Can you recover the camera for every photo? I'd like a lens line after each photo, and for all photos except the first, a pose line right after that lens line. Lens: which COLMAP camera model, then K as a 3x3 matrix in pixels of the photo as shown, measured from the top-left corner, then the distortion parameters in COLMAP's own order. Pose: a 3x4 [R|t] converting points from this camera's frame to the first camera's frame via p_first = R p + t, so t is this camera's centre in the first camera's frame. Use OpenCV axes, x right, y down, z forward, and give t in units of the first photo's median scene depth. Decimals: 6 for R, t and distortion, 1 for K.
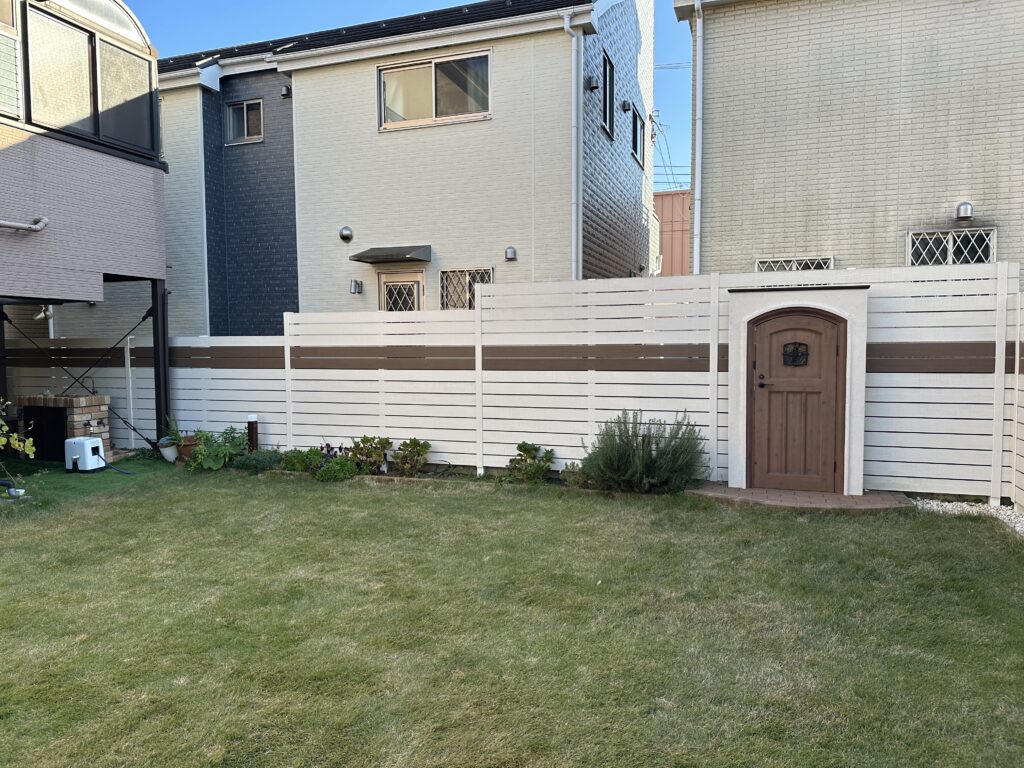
lens RADIAL K [[719.8, 0, 504.0], [0, 719.8, 378.4], [0, 0, 1]] dist [0.067604, -0.079147]
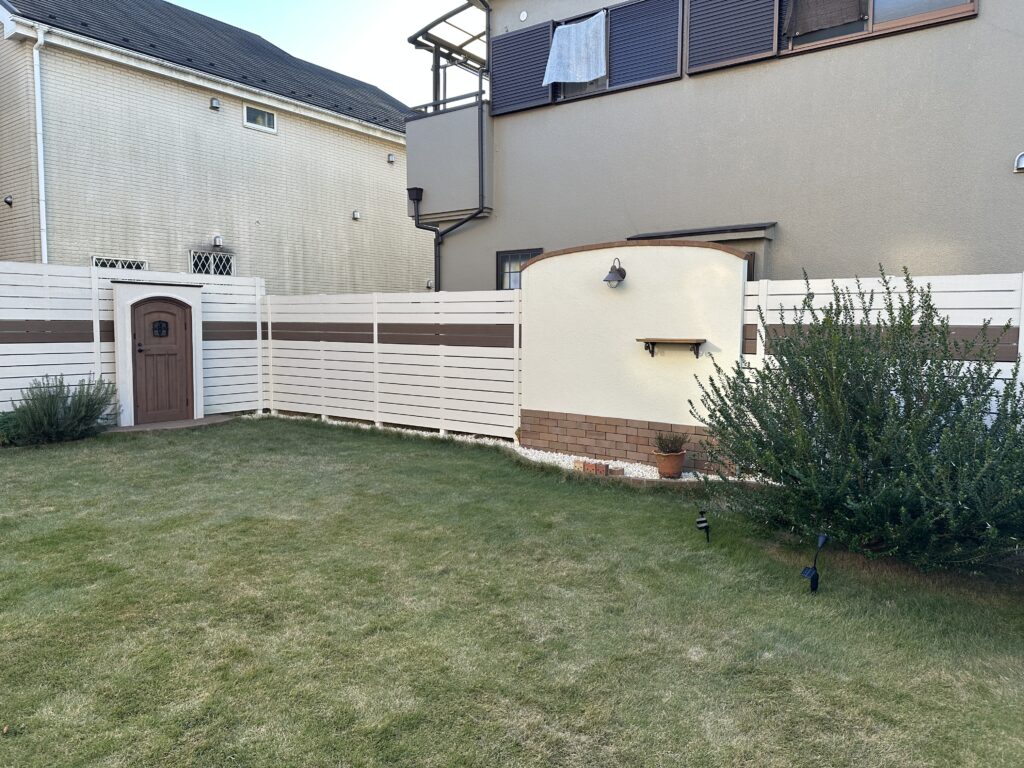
lens RADIAL K [[719.8, 0, 510.1], [0, 719.8, 376.0], [0, 0, 1]] dist [0.067604, -0.079147]
pose [[0.286940, -0.059410, 0.956105, -0.633308], [0.041248, 0.997916, 0.049629, 0.014284], [-0.957060, 0.025197, 0.288792, -0.072651]]
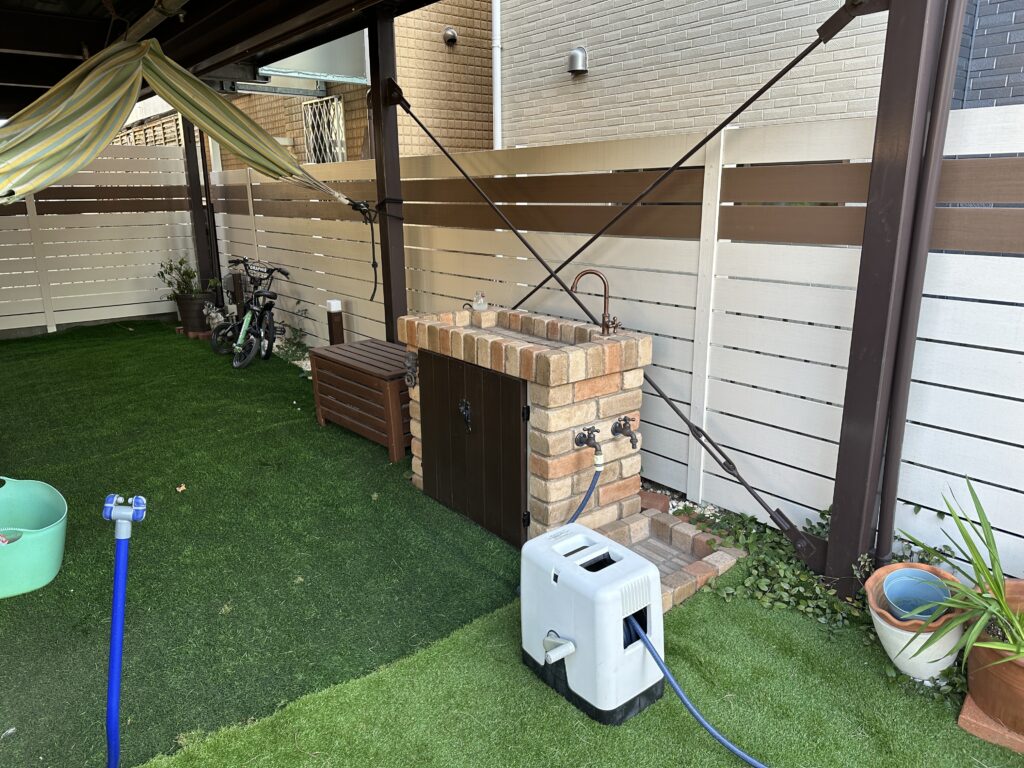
lens RADIAL K [[719.8, 0, 508.8], [0, 719.8, 384.9], [0, 0, 1]] dist [0.067604, -0.079147]
pose [[0.852065, 0.135868, -0.505495, -0.486864], [-0.032786, 0.977681, 0.207520, -0.017764], [0.522408, -0.160247, 0.837503, 0.799276]]
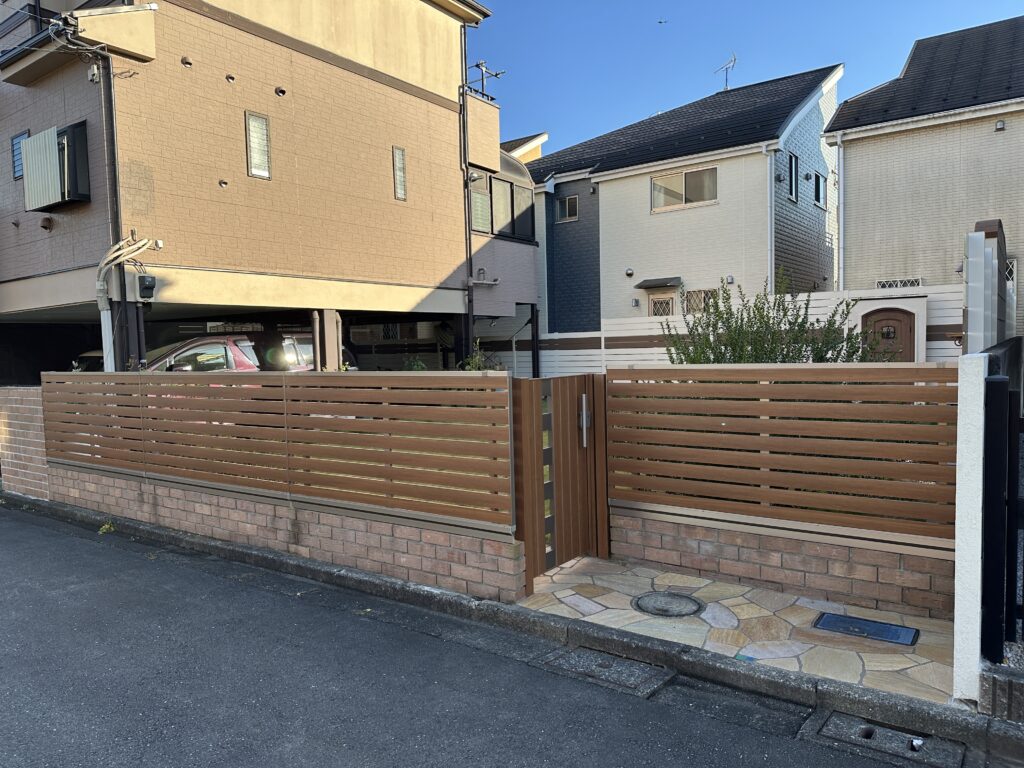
lens RADIAL K [[719.8, 0, 502.8], [0, 719.8, 392.0], [0, 0, 1]] dist [0.067604, -0.079147]
pose [[0.959503, -0.001238, -0.281696, -0.024787], [0.005981, 0.999854, 0.015981, 0.069194], [0.281635, -0.017018, 0.959371, -0.893951]]
